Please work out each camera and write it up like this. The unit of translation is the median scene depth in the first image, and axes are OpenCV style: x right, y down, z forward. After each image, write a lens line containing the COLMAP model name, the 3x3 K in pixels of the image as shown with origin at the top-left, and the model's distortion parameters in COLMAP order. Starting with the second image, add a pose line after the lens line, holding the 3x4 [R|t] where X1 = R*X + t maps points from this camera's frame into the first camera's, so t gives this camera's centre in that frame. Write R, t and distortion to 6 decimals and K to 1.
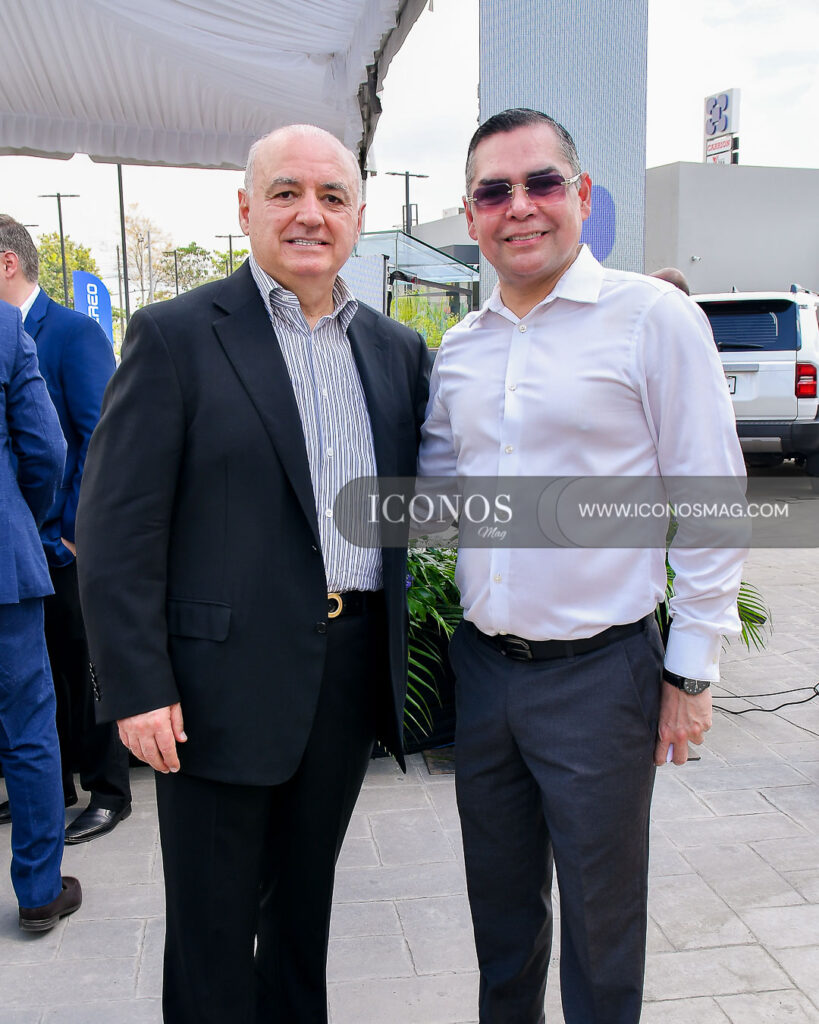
lens RADIAL K [[962.1, 0, 409.5], [0, 962.1, 512.0], [0, 0, 1]] dist [-0.050904, -0.000403]
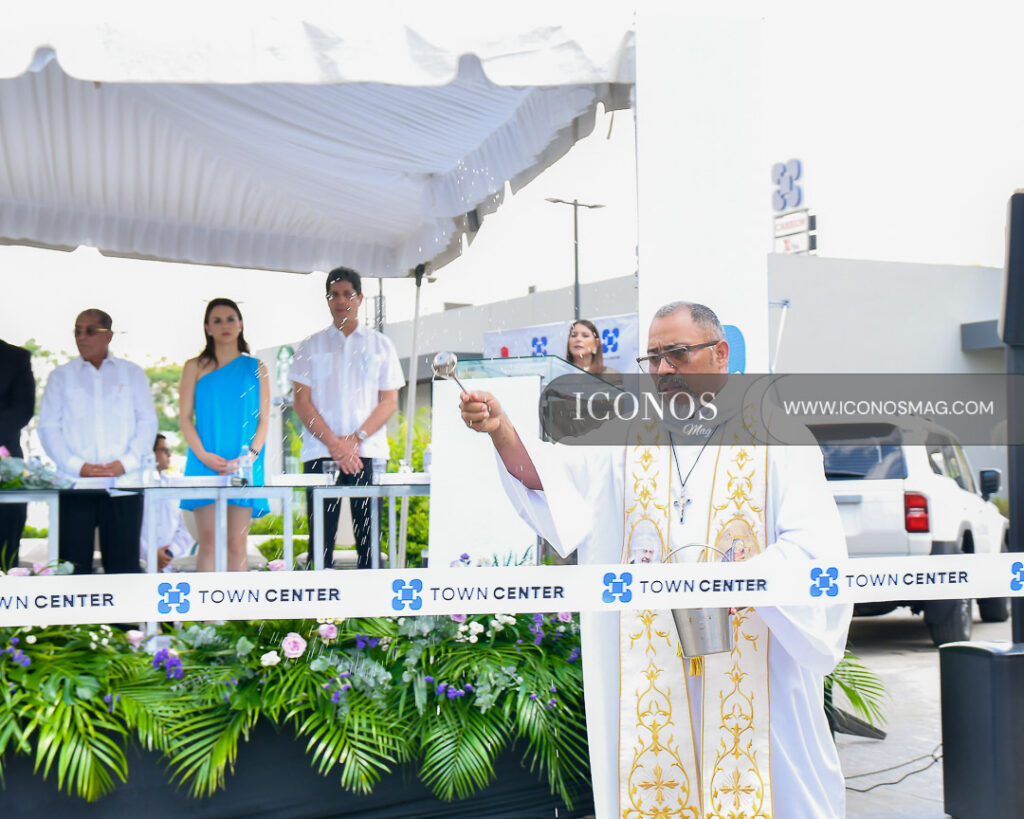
lens RADIAL K [[1856.3, 0, 512.0], [0, 1856.3, 409.5], [0, 0, 1]] dist [0.018163, -0.012547]
pose [[0.986798, 0.007896, 0.161766, -0.260826], [0.029616, 0.973172, -0.228166, 0.171936], [-0.159227, 0.229945, 0.960090, -0.693096]]
